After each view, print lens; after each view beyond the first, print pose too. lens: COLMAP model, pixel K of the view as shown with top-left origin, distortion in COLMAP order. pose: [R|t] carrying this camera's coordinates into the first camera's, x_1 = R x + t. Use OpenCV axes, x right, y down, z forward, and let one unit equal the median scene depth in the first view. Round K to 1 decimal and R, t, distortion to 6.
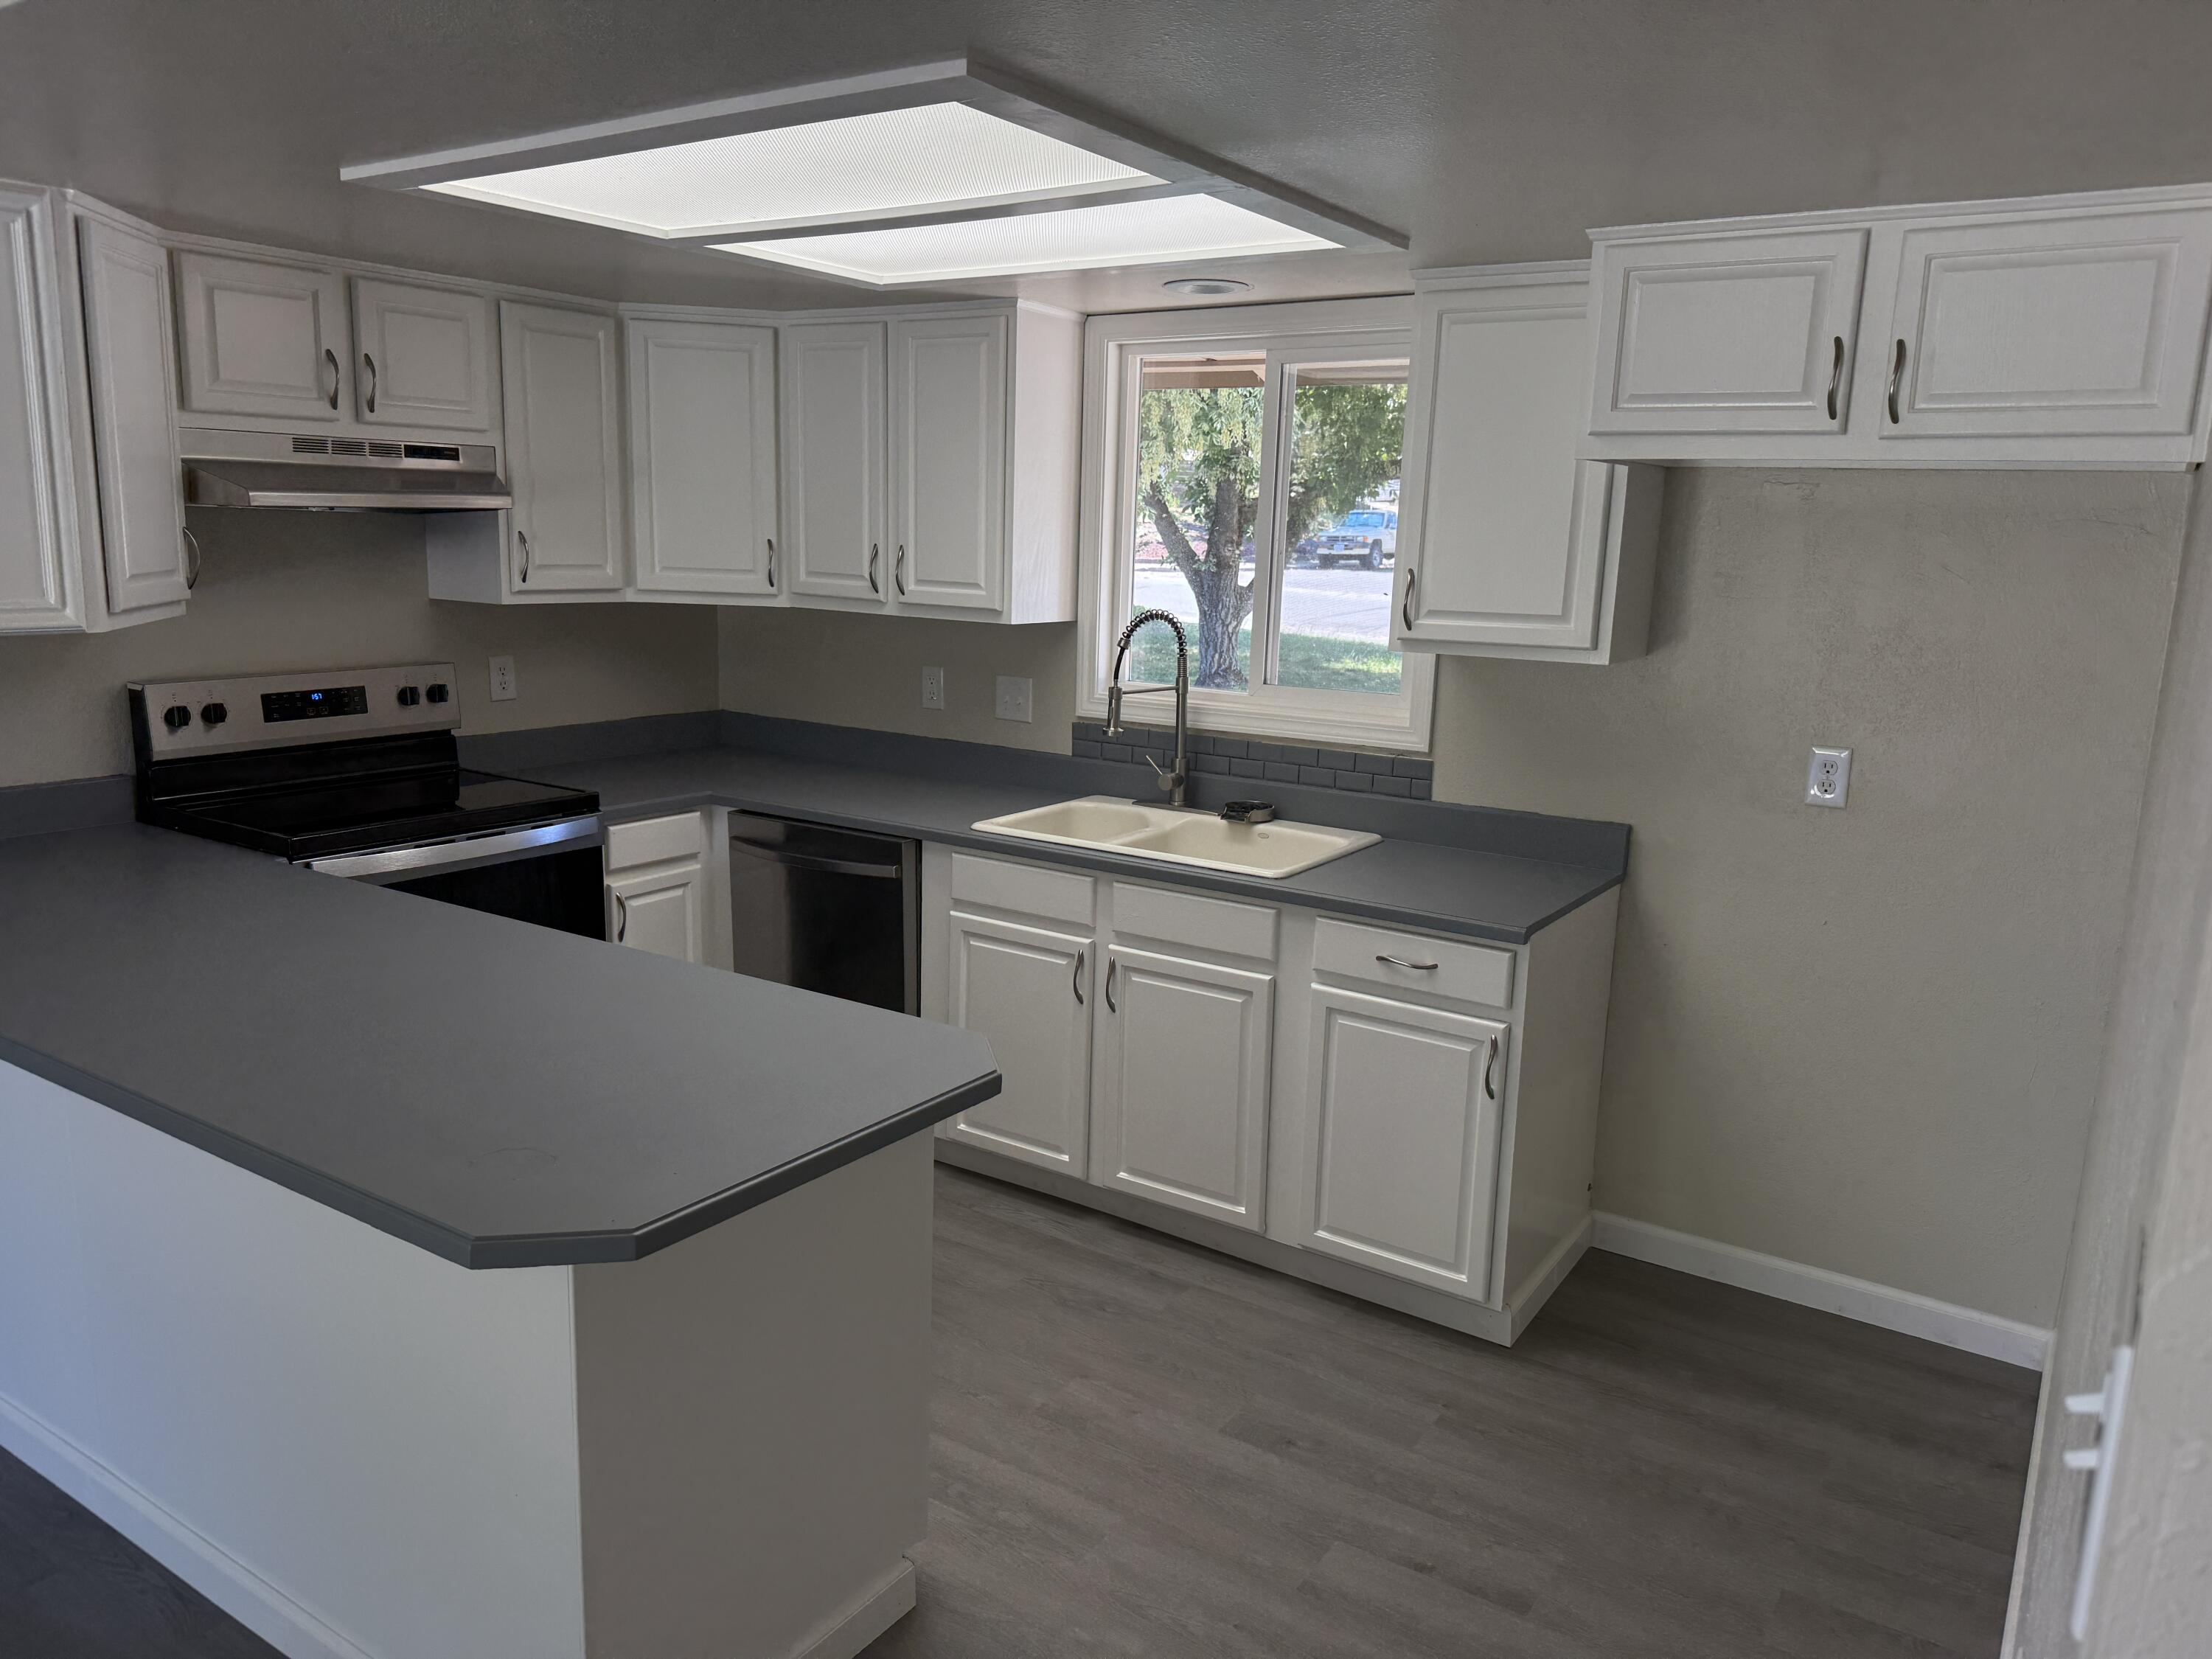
lens RADIAL K [[1552.0, 0, 1107.7], [0, 1552.0, 829.8], [0, 0, 1]] dist [0.029416, -0.052925]
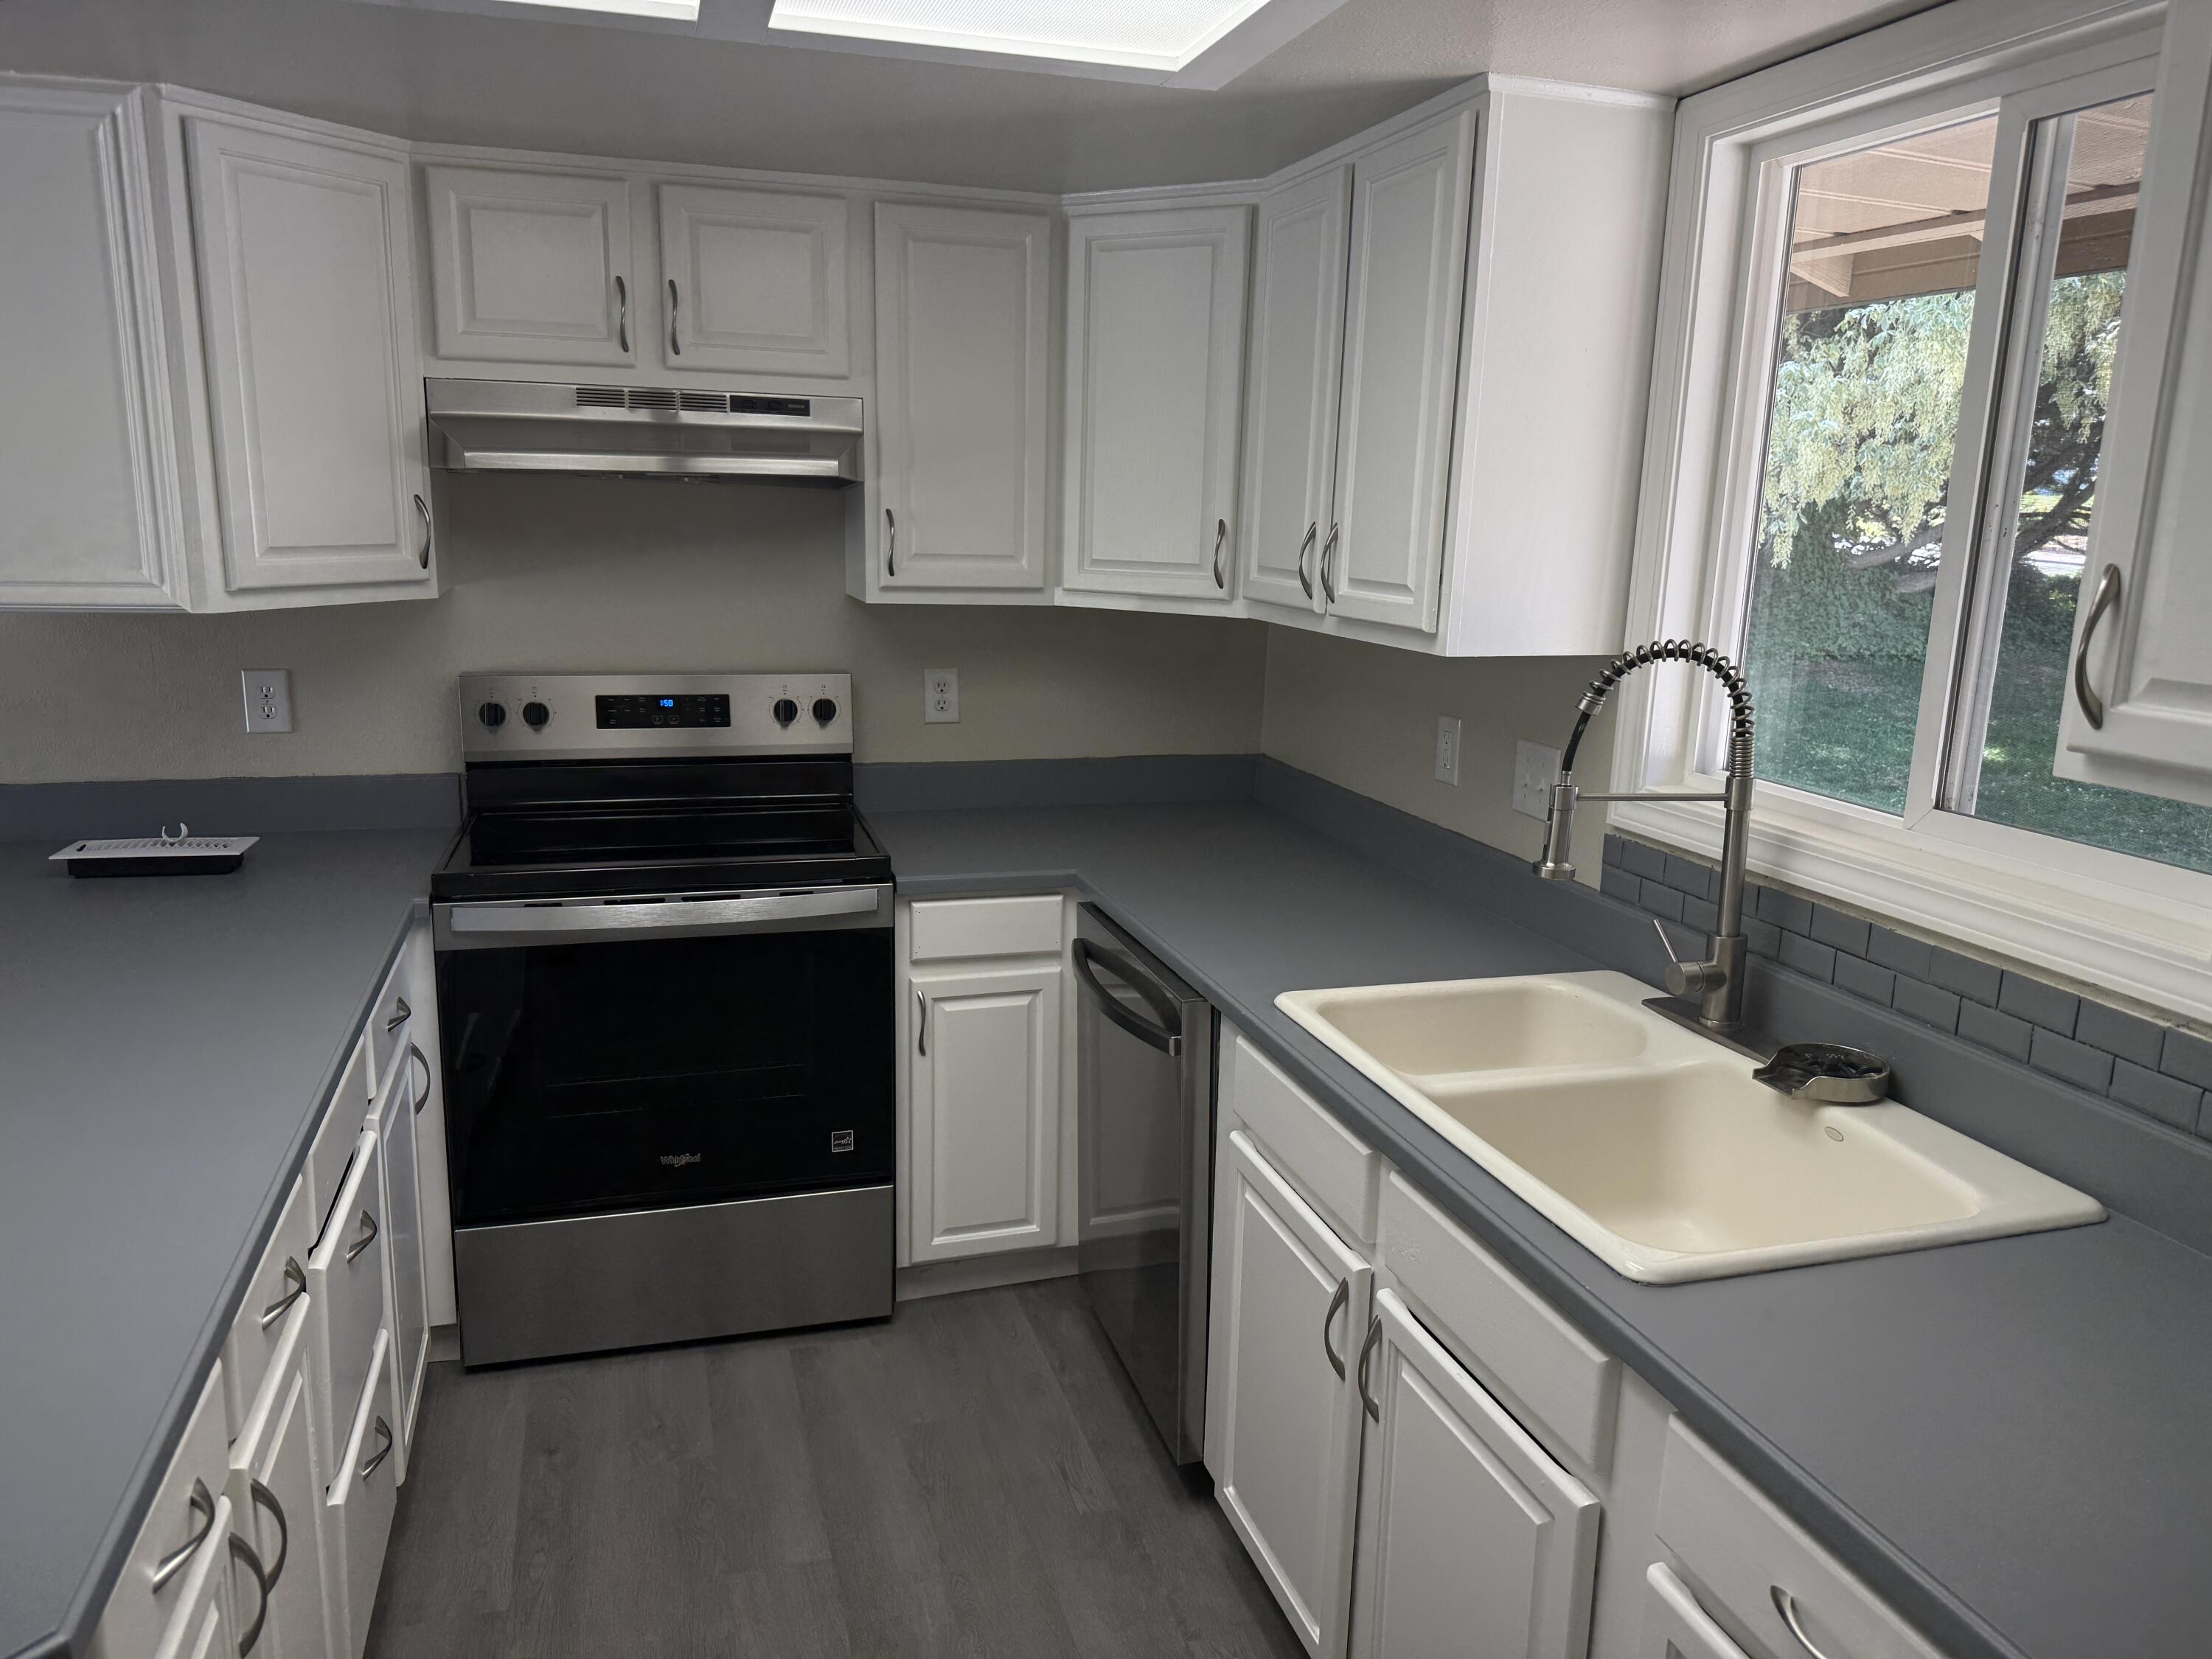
lens RADIAL K [[1552.0, 0, 1107.3], [0, 1552.0, 843.4], [0, 0, 1]] dist [0.029416, -0.052925]
pose [[0.771743, 0.124227, -0.623682, 0.211577], [-0.124707, 0.991256, 0.043130, -0.075002], [0.623587, 0.044492, 0.780487, 0.485440]]
